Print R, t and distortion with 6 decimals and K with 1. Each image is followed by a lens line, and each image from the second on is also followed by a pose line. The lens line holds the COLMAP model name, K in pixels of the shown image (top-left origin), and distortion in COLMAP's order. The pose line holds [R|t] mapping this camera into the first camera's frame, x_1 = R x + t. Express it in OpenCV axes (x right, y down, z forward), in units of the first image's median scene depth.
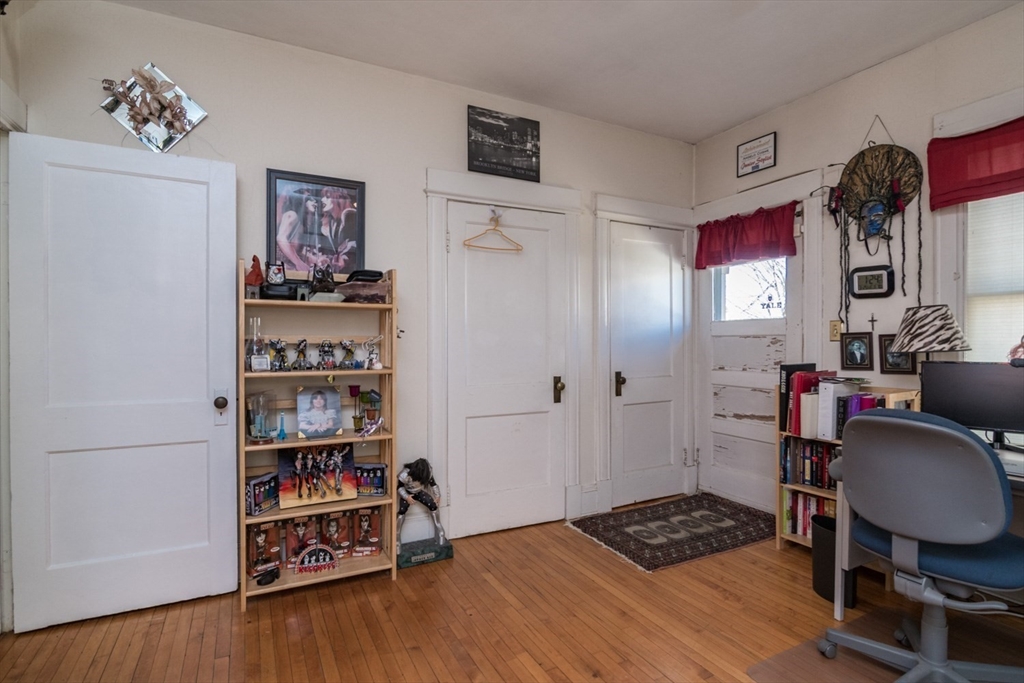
lens RADIAL K [[509.7, 0, 516.5], [0, 509.7, 342.0], [0, 0, 1]] dist [-0.012431, -0.000988]
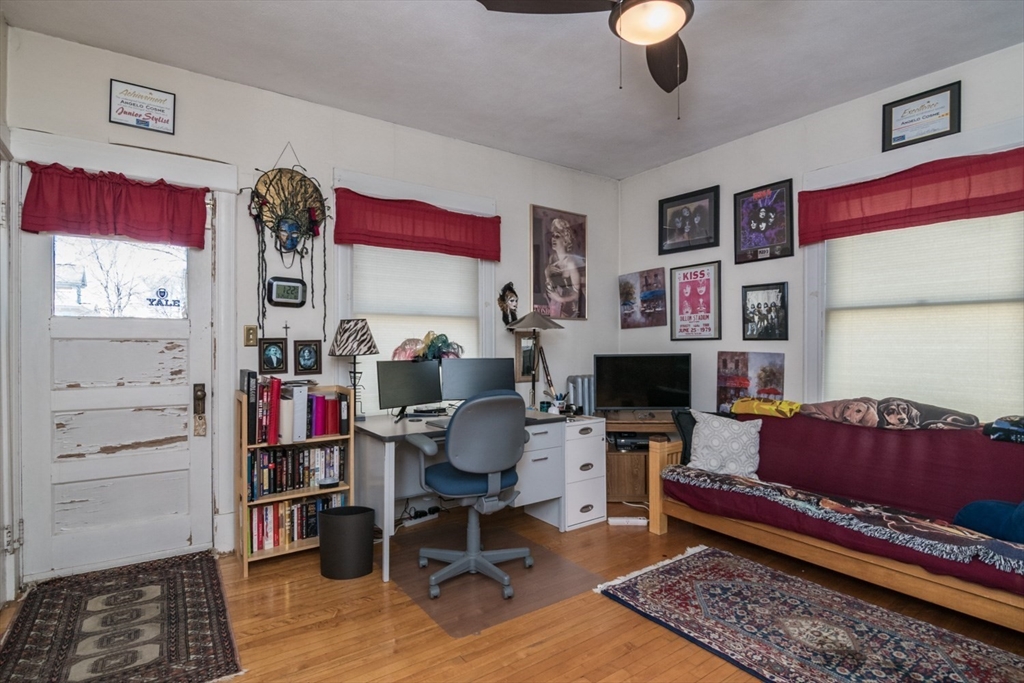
lens RADIAL K [[509.7, 0, 516.5], [0, 509.7, 342.0], [0, 0, 1]] dist [-0.012431, -0.000988]
pose [[-0.134691, 0.006364, 0.990867, -0.419483], [0.001356, 0.999980, -0.006238, -0.003039], [-0.990887, 0.000503, -0.134697, 0.607722]]
